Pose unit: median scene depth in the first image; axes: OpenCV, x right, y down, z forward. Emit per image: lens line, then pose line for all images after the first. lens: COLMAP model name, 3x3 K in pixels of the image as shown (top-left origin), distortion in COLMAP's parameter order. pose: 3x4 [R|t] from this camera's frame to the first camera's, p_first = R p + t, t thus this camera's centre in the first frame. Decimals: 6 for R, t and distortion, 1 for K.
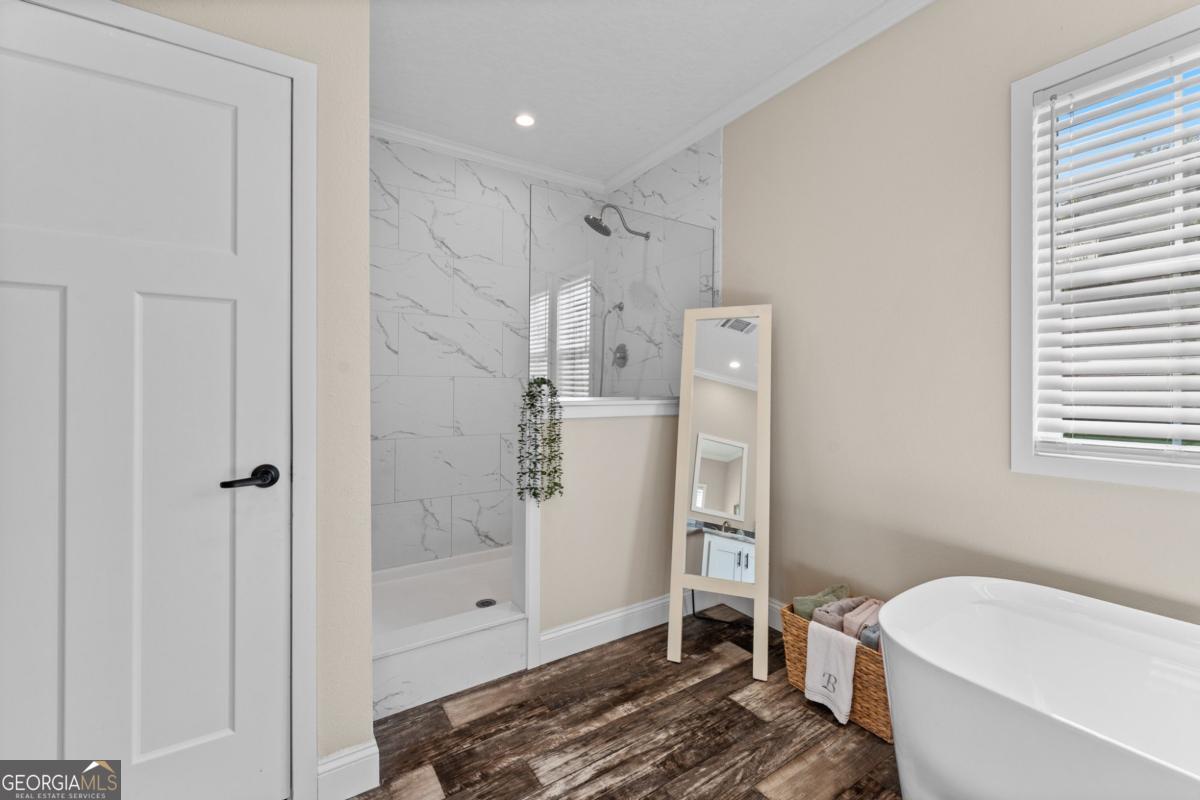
lens RADIAL K [[484.7, 0, 602.3], [0, 484.7, 388.0], [0, 0, 1]] dist [0.000177, -0.000209]
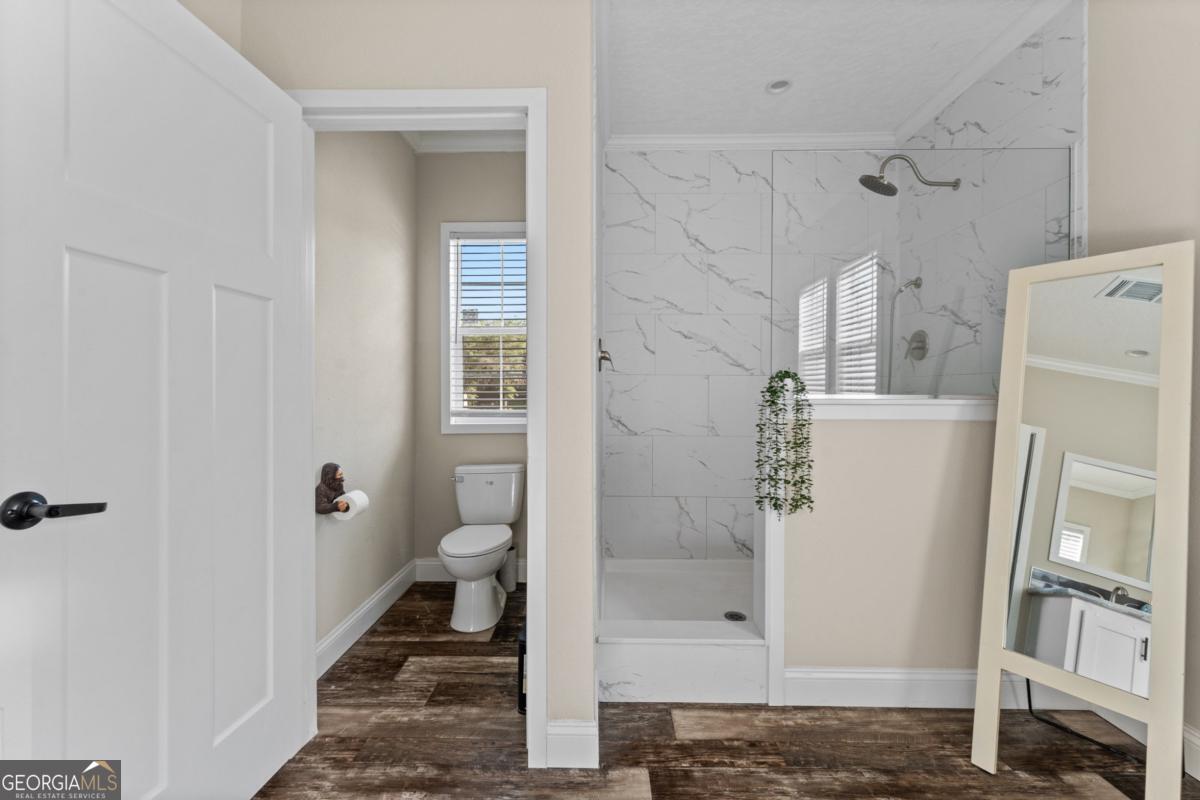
lens RADIAL K [[481.9, 0, 599.6], [0, 481.9, 390.2], [0, 0, 1]] dist [-0.000065, 0.000025]
pose [[0.828035, -0.003023, -0.560668, 0.081894], [-0.000487, 0.999981, -0.006111, 0.018507], [0.560676, 0.005333, 0.828018, 0.106749]]
